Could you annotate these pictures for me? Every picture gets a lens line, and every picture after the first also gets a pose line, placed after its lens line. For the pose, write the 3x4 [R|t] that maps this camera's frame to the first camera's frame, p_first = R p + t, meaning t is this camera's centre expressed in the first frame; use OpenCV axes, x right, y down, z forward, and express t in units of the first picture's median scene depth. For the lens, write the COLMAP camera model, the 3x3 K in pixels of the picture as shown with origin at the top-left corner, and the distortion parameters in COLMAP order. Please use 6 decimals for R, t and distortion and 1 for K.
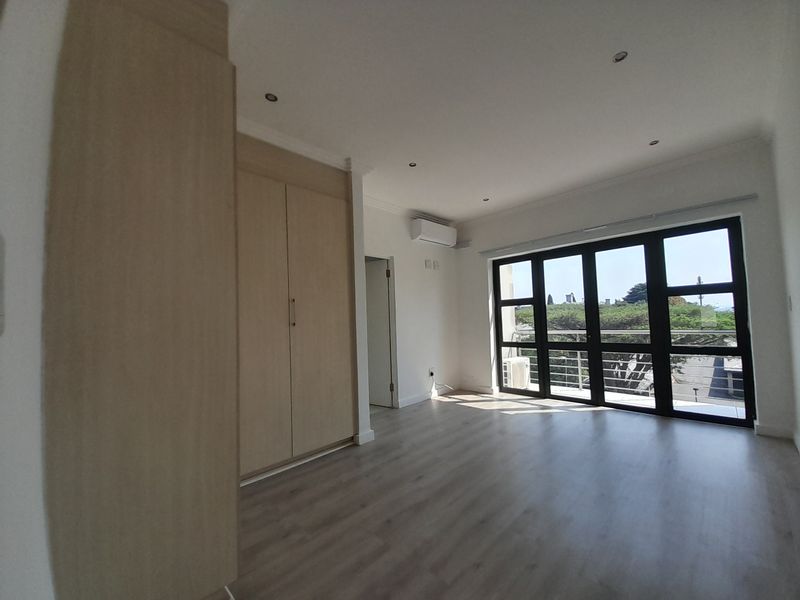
lens RADIAL K [[337.0, 0, 401.4], [0, 337.0, 299.5], [0, 0, 1]] dist [0.001286, 0.000010]
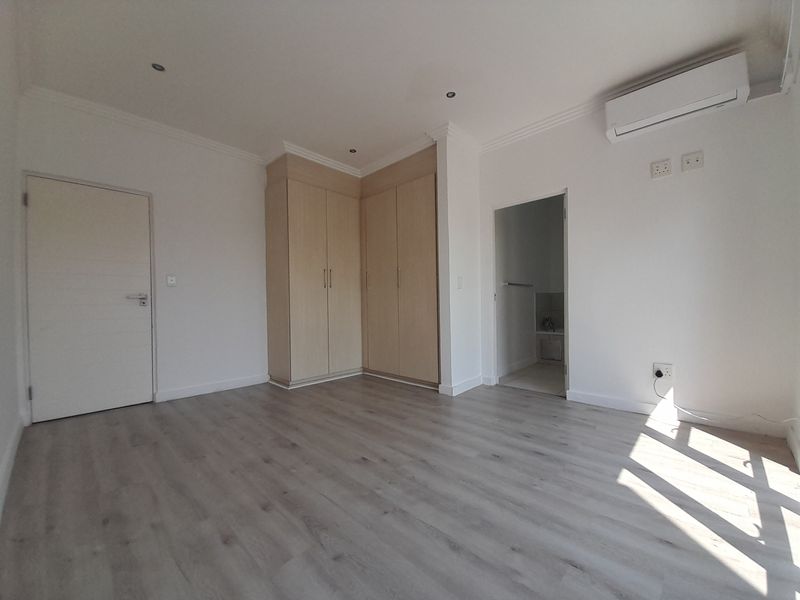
lens RADIAL K [[318.9, 0, 402.1], [0, 318.9, 302.6], [0, 0, 1]] dist [-0.001232, -0.000164]
pose [[-0.026803, 0.034120, -0.999058, 0.746131], [0.072558, 0.996848, 0.032098, 0.075434], [0.997004, -0.071629, -0.029194, 0.753715]]
